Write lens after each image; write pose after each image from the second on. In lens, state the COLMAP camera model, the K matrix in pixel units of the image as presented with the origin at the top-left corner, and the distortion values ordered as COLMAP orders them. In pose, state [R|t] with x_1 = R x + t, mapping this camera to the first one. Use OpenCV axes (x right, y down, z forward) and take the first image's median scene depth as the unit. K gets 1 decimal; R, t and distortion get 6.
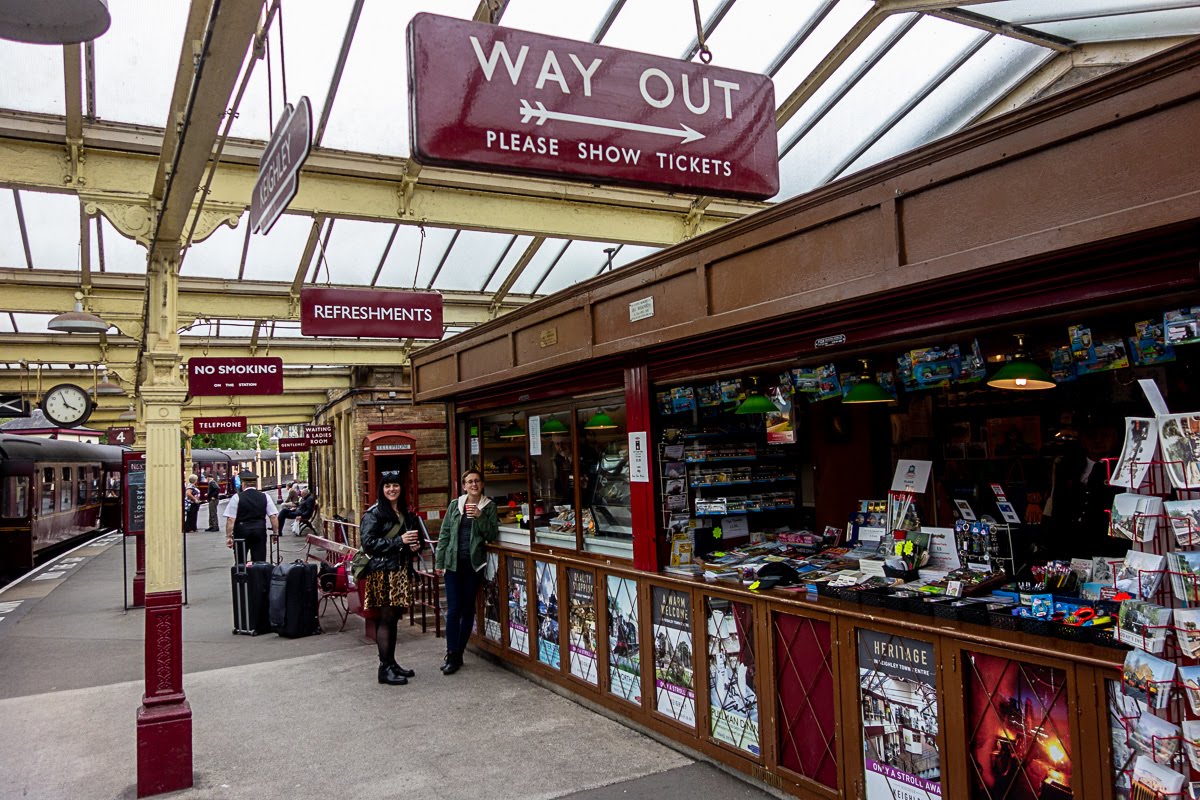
lens RADIAL K [[916.1, 0, 600.0], [0, 916.1, 400.0], [0, 0, 1]] dist [-0.192932, -0.000767]
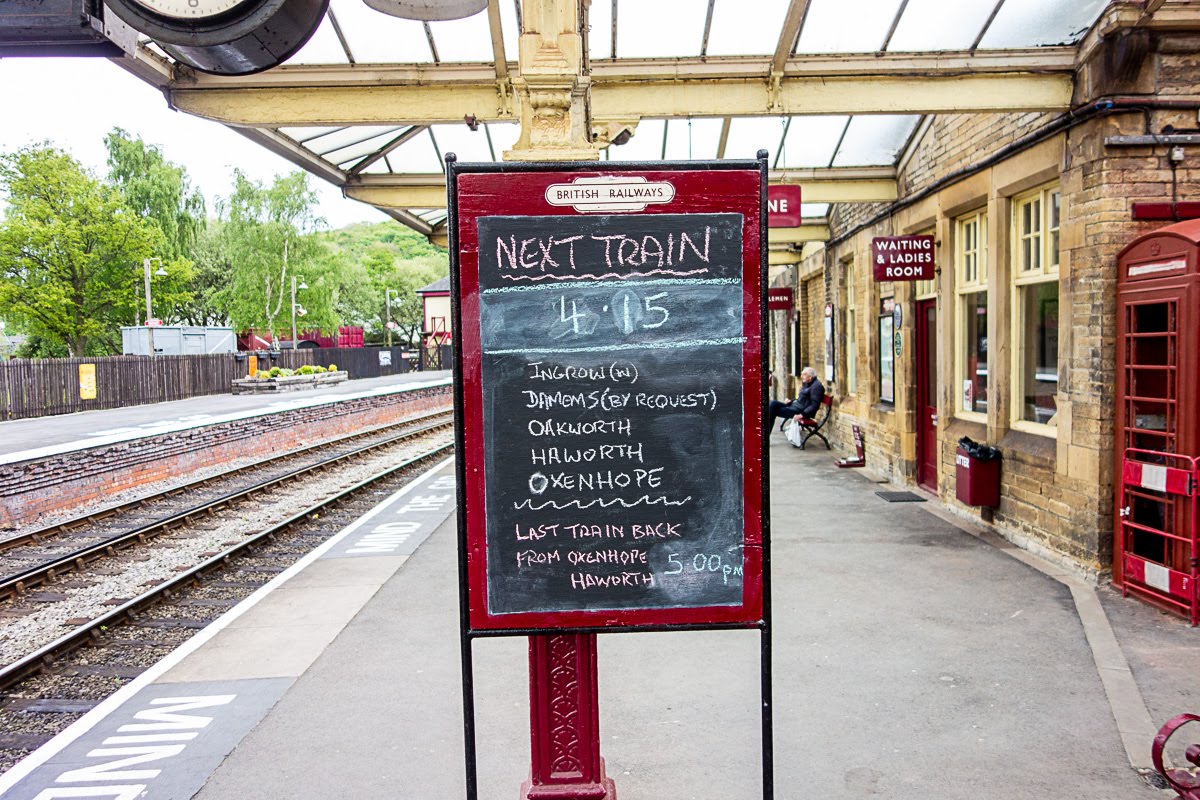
lens RADIAL K [[978.4, 0, 600.0], [0, 978.4, 400.0], [0, 0, 1]] dist [0.001250, 0.000609]
pose [[0.905823, 0.046720, -0.421073, -0.276399], [0.011079, 0.990949, 0.133783, 0.049211], [0.423512, -0.125849, 0.897106, 0.548134]]
